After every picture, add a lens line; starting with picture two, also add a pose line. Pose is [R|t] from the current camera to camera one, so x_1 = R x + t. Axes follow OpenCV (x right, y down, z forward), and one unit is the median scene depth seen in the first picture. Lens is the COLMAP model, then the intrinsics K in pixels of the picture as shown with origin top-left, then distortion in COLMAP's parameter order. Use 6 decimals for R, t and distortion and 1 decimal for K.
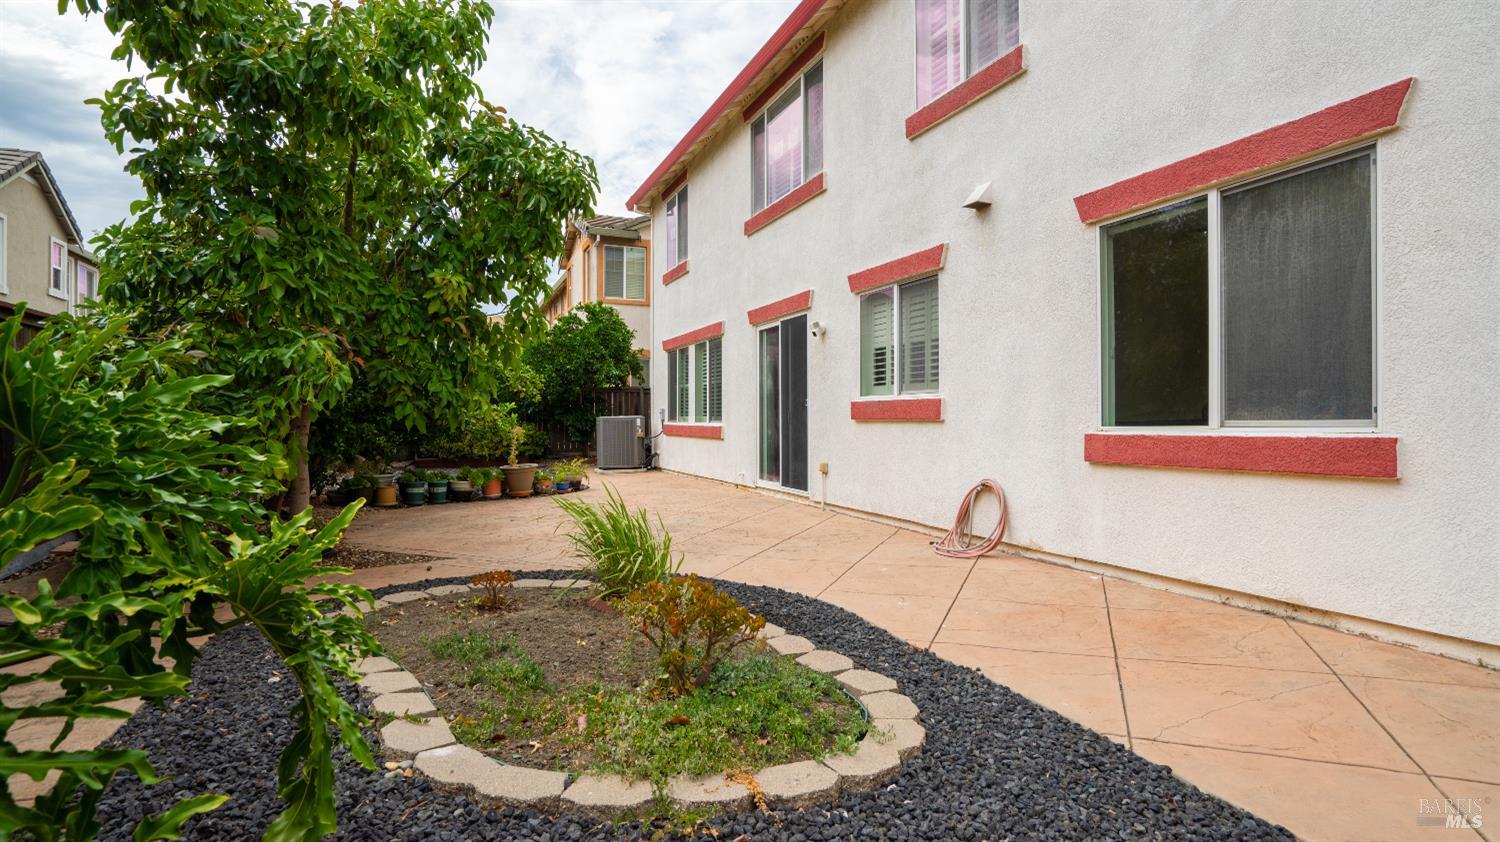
lens RADIAL K [[762.6, 0, 734.7], [0, 762.6, 421.5], [0, 0, 1]] dist [-0.015156, 0.000049]
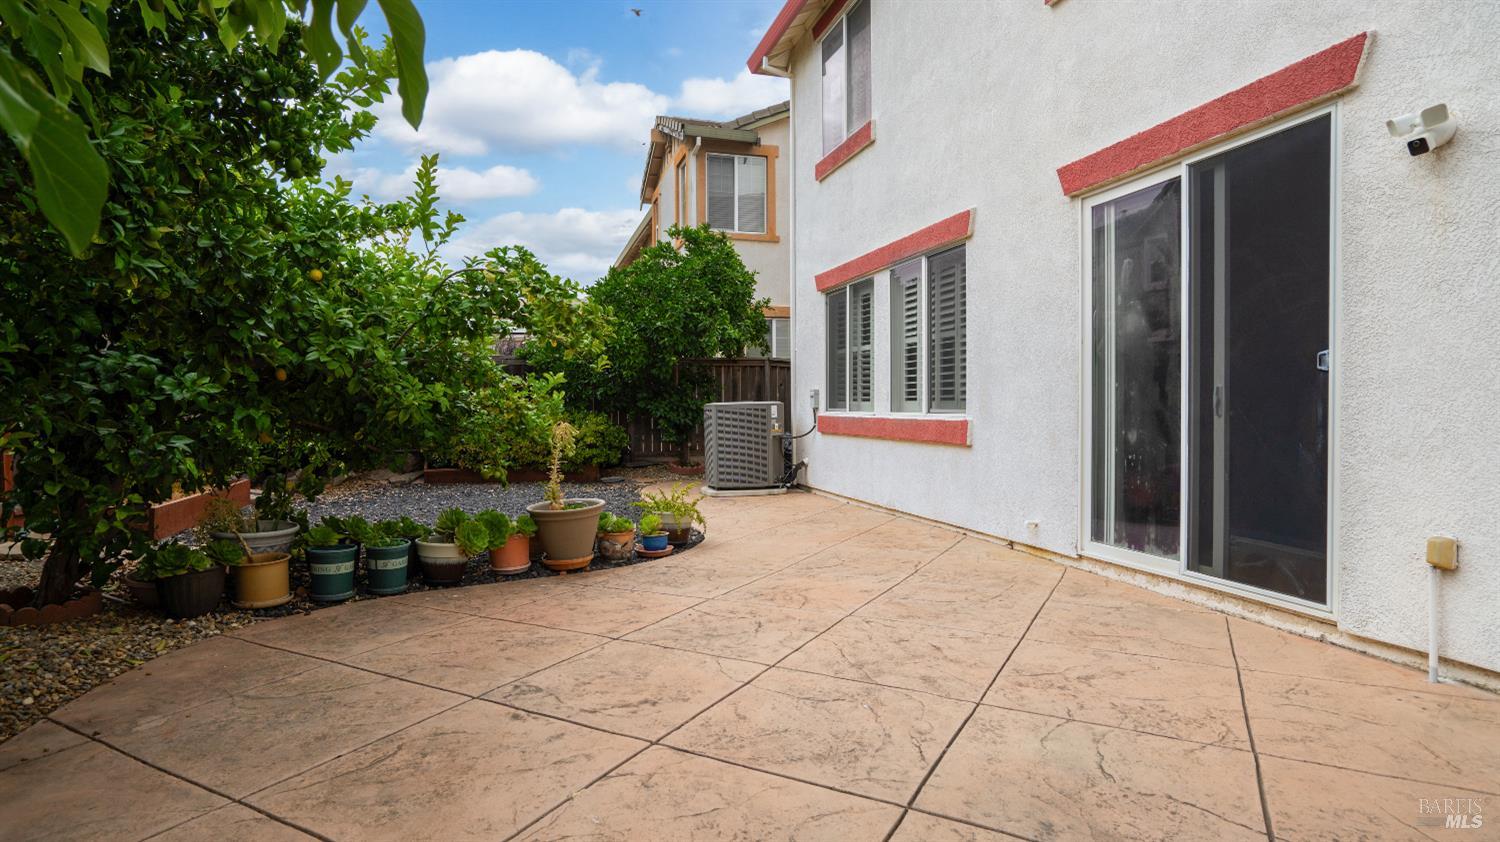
lens RADIAL K [[802.7, 0, 753.7], [0, 802.7, 415.3], [0, 0, 1]] dist [-0.005539, -0.000724]
pose [[0.996275, -0.001885, -0.086211, -0.093473], [0.002577, 0.999965, 0.007922, -0.001633], [0.086193, -0.008115, 0.996245, 0.389345]]
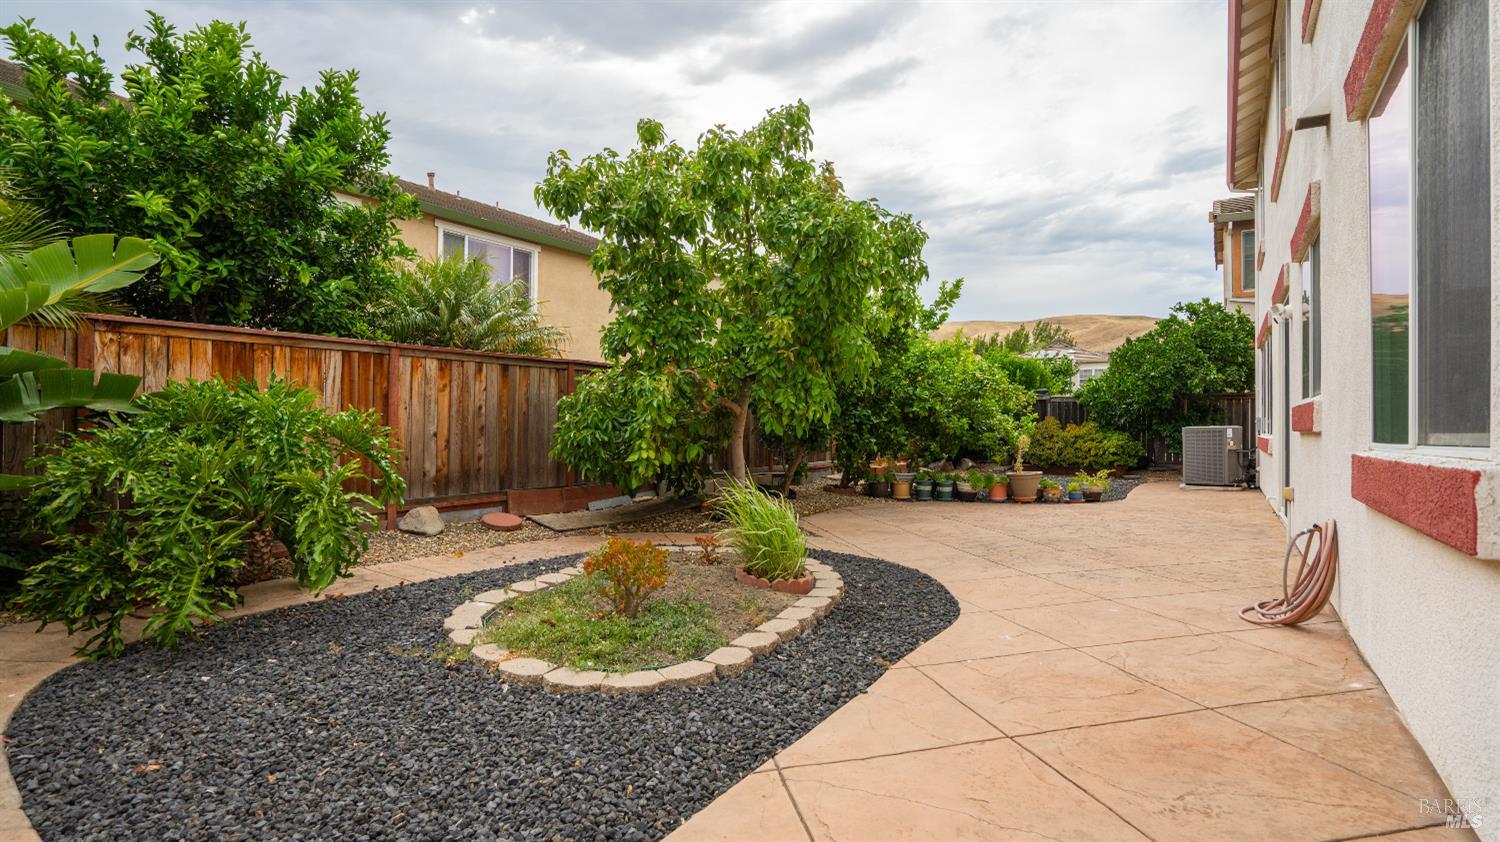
lens RADIAL K [[714.6, 0, 735.0], [0, 714.6, 412.3], [0, 0, 1]] dist [-0.003135, 0.000349]
pose [[0.562731, -0.011627, -0.826558, 0.240203], [-0.008892, 0.999758, -0.020118, -0.001738], [0.826592, 0.018671, 0.562491, 0.086271]]
